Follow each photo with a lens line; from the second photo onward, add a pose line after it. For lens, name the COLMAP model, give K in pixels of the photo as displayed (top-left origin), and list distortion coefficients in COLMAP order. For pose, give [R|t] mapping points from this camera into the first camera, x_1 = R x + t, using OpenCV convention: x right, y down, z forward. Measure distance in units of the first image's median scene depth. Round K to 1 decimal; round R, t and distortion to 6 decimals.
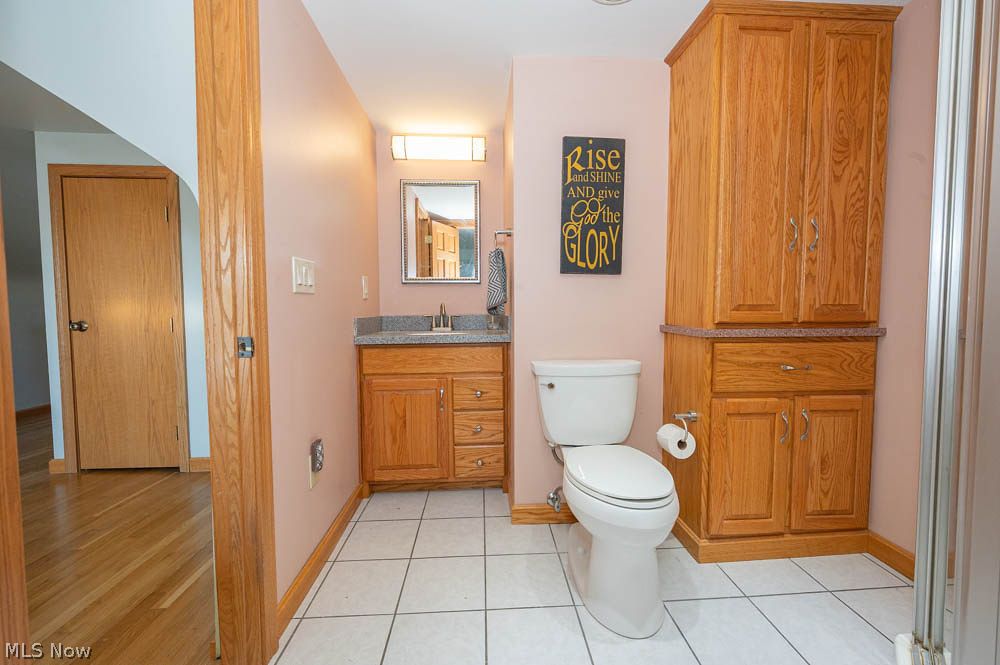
lens RADIAL K [[402.3, 0, 493.2], [0, 402.3, 329.2], [0, 0, 1]] dist [0.000107, -0.000059]
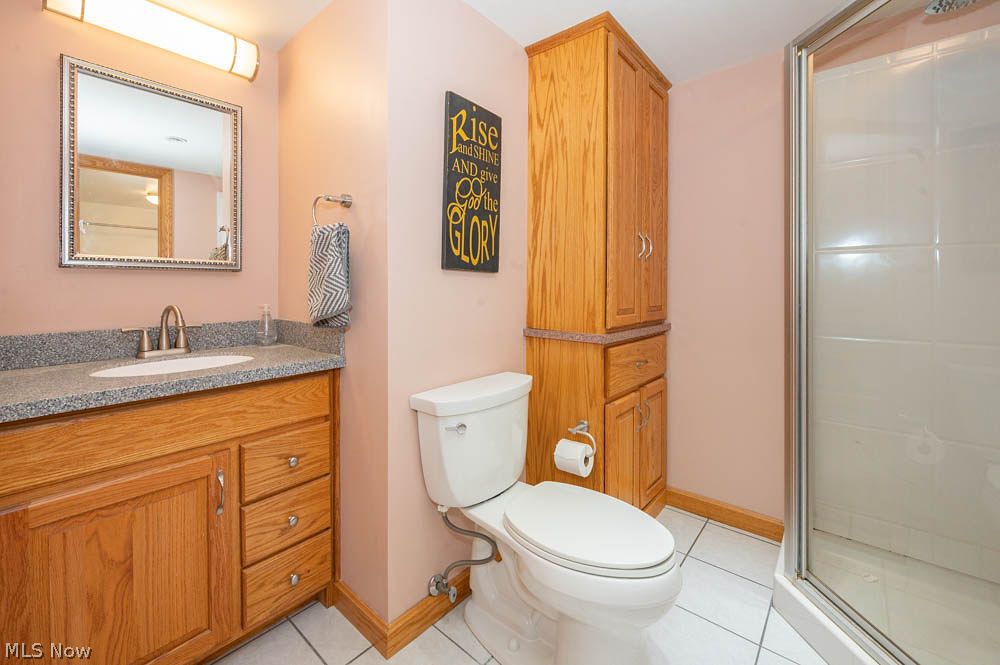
lens RADIAL K [[417.8, 0, 499.2], [0, 417.8, 287.6], [0, 0, 1]] dist [-0.000172, 0.000073]
pose [[0.690207, 0.005465, 0.723591, -0.322512], [0.036196, 0.998459, -0.042066, -0.068836], [-0.722706, 0.055225, 0.688946, 0.399778]]
